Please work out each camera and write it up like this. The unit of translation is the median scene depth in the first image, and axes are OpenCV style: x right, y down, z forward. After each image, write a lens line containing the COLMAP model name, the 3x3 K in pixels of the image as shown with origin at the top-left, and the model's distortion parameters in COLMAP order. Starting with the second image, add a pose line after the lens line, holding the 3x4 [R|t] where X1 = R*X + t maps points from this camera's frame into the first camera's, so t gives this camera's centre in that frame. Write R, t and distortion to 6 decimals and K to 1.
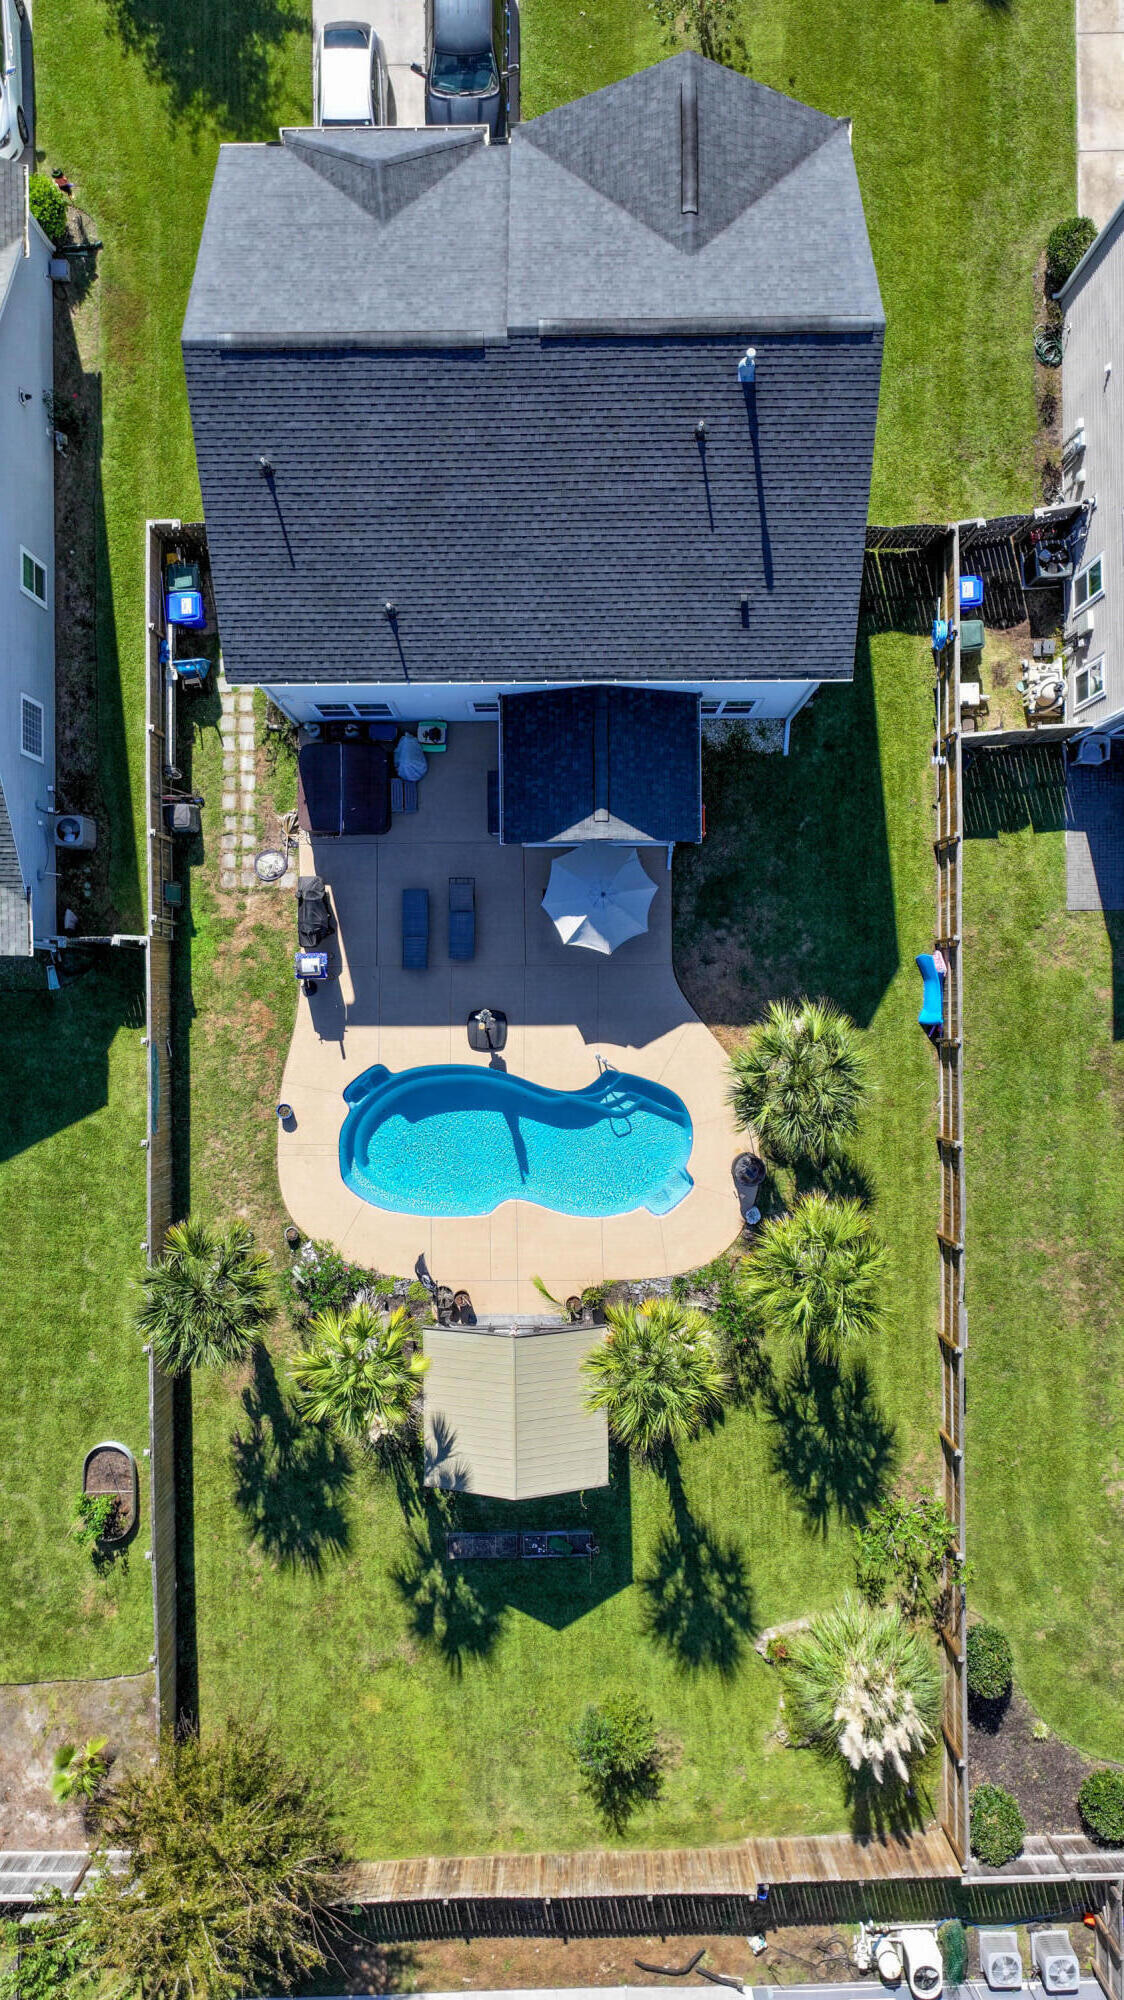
lens RADIAL K [[1355.3, 0, 557.0], [0, 1355.3, 992.4], [0, 0, 1]] dist [-0.005436, 0.015235]
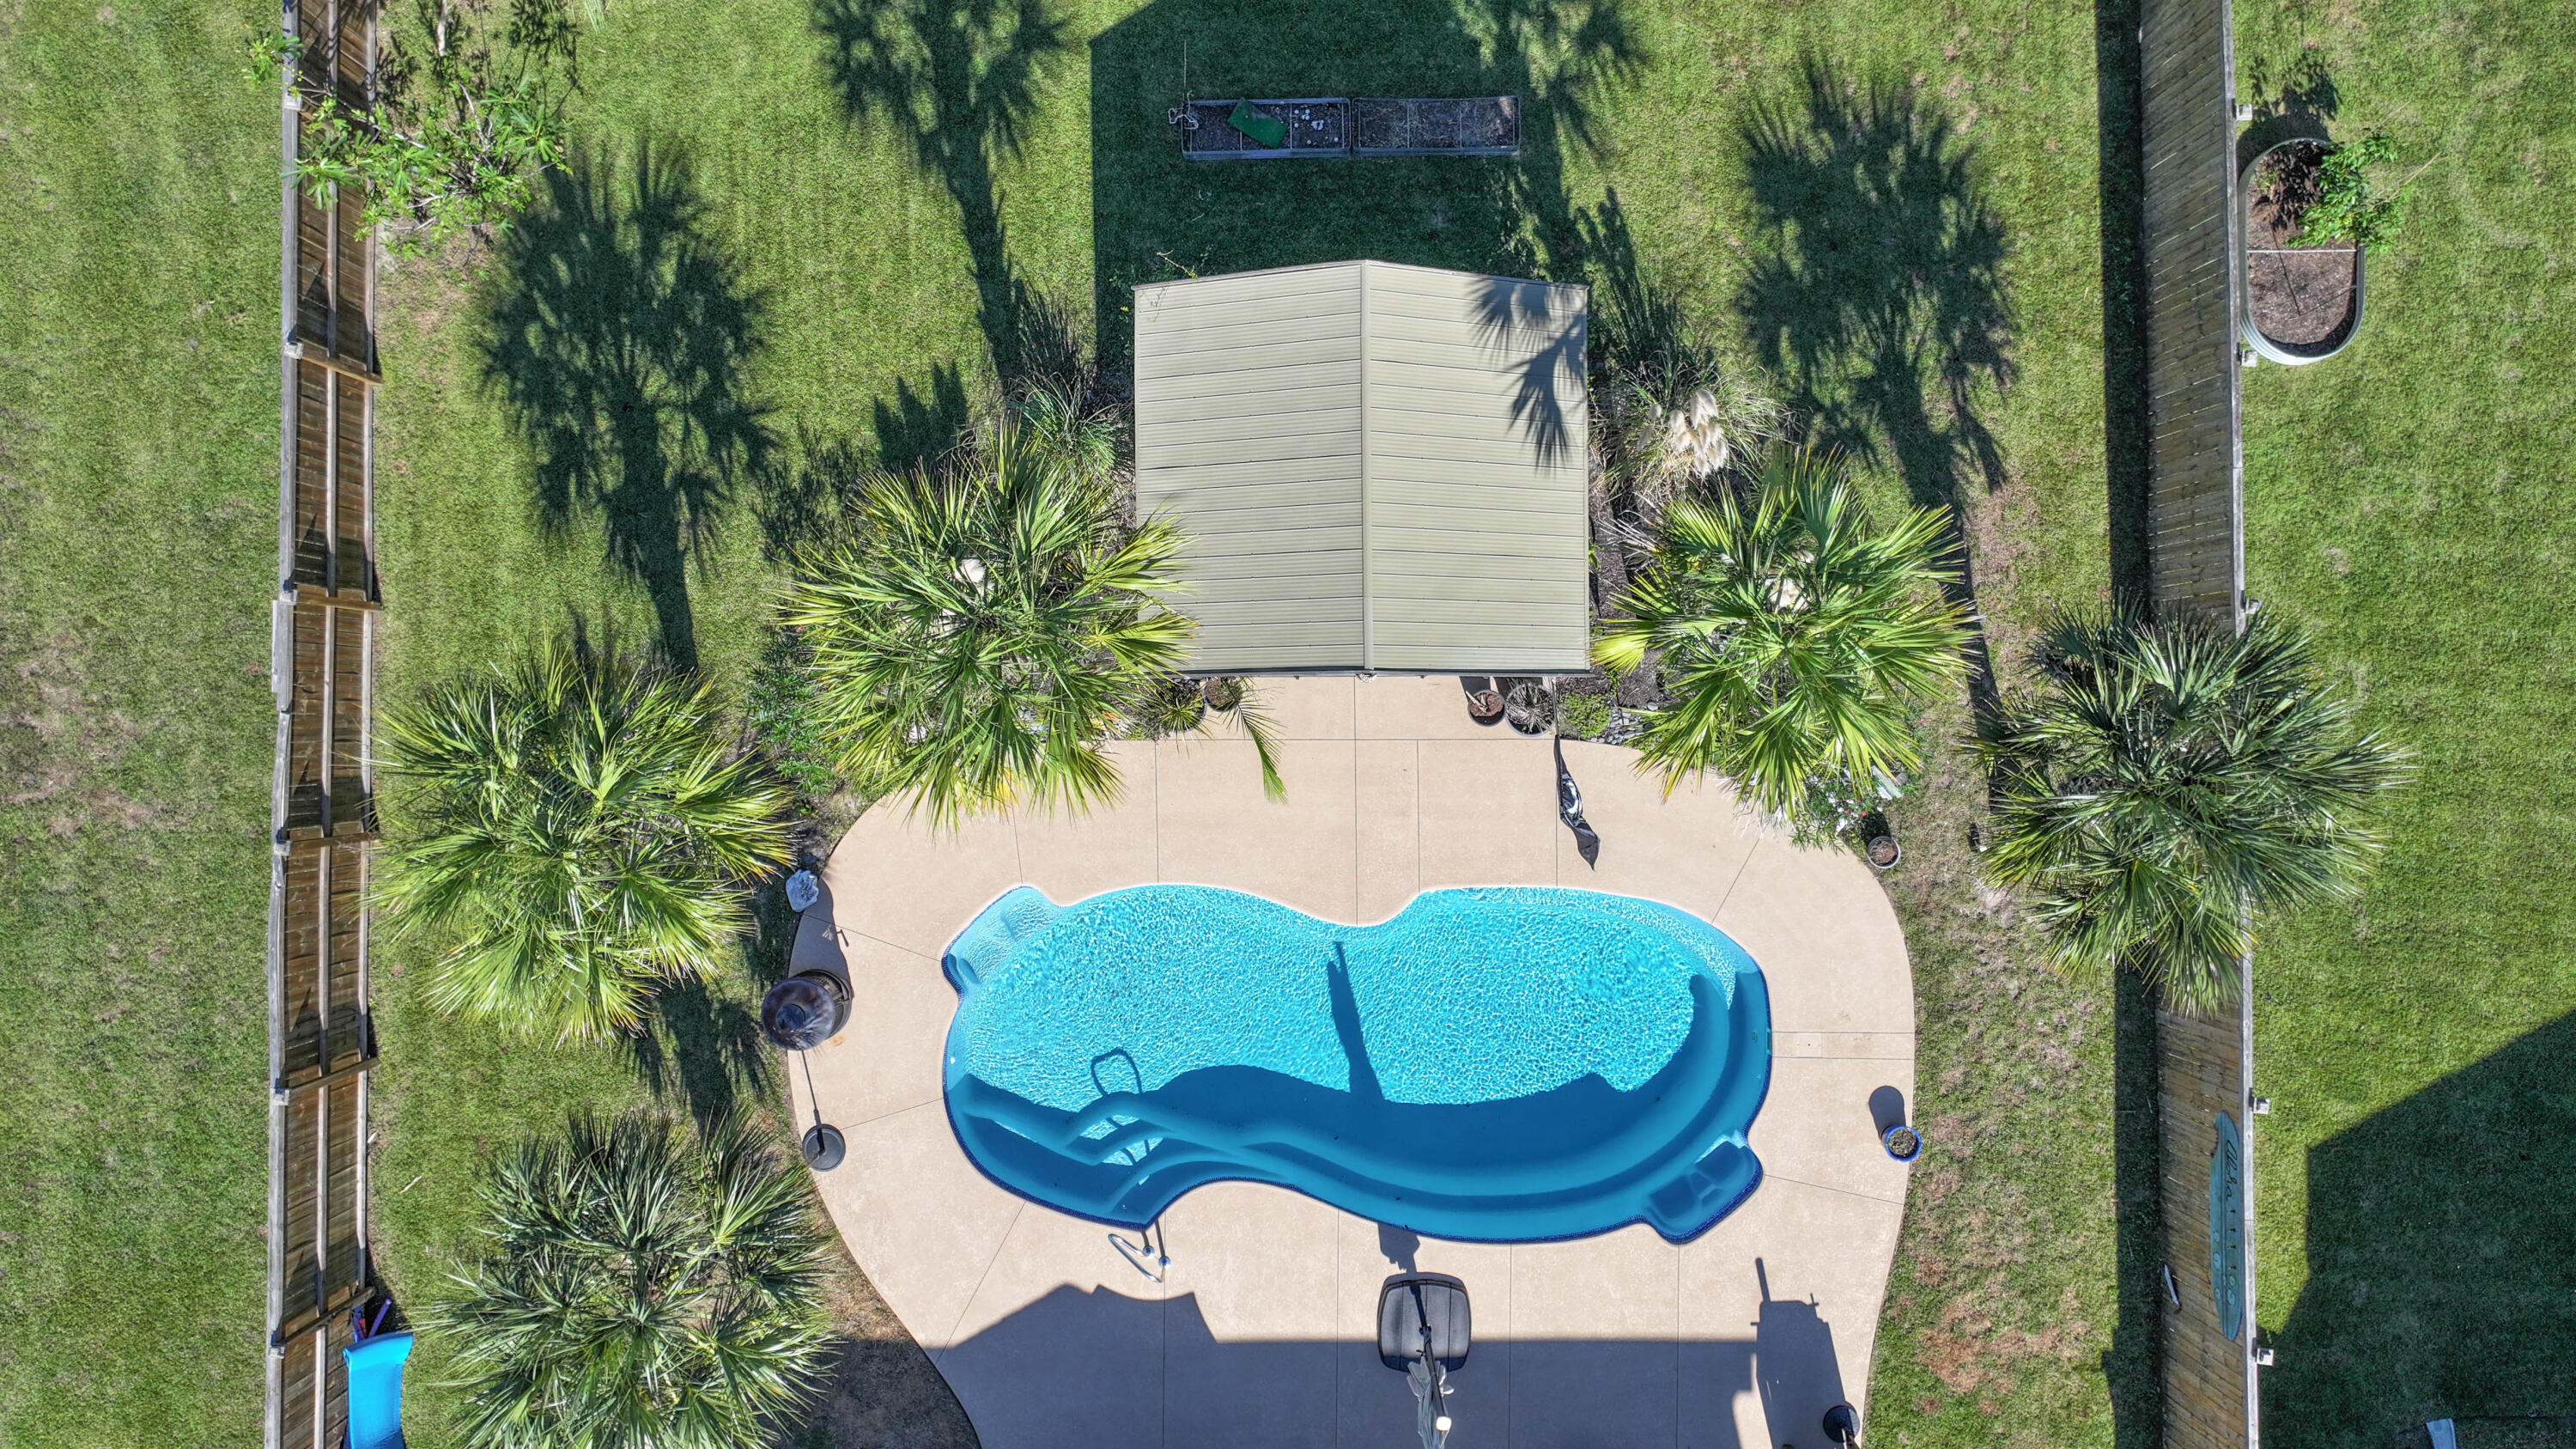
lens RADIAL K [[1799.2, 0, 1293.7], [0, 1799.2, 709.7], [0, 0, 1]] dist [-0.000970, 0.004287]
pose [[-0.999993, -0.003866, -0.000080, -0.009892], [0.003863, -0.999691, 0.024541, 0.208009], [-0.000175, 0.024540, 0.999699, 0.431541]]
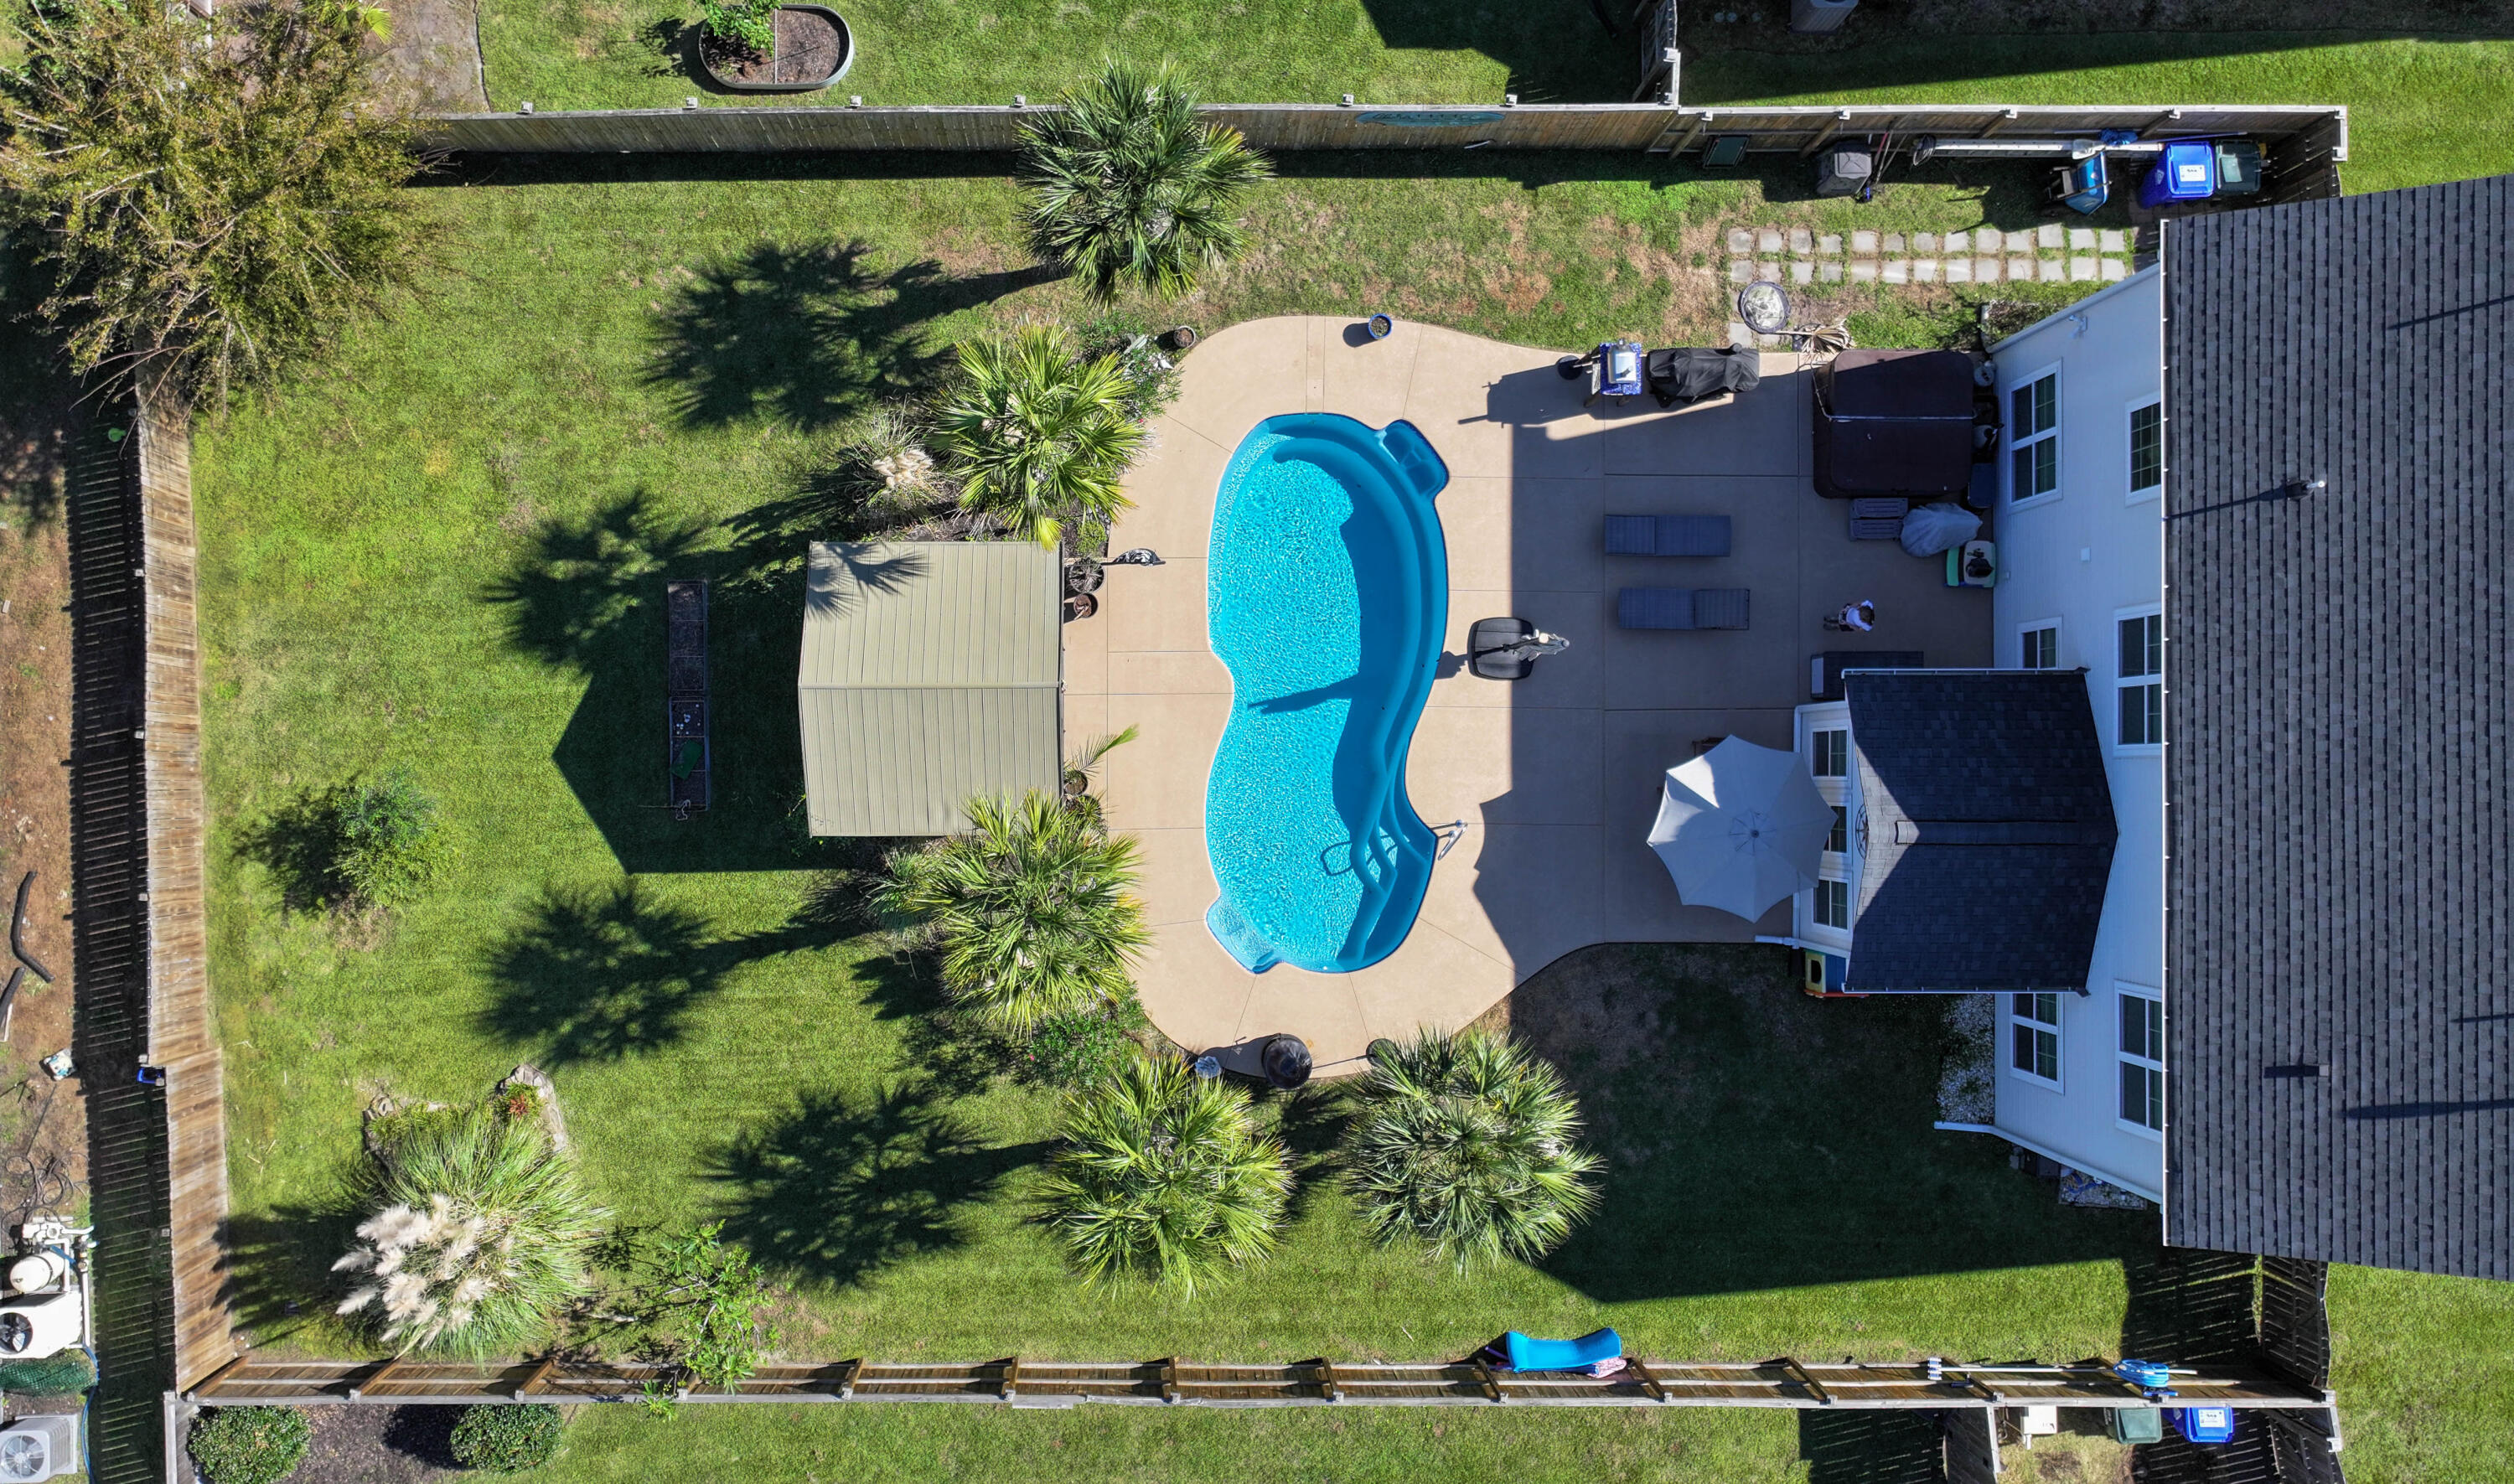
lens RADIAL K [[1868.5, 0, 1147.1], [0, 1868.5, 767.2], [0, 0, 1]] dist [0.001647, 0.007777]
pose [[-0.006691, 0.999977, 0.001025, 0.003928], [-0.999959, -0.006697, 0.006037, 0.188724], [0.006044, -0.000984, 0.999981, 0.128283]]
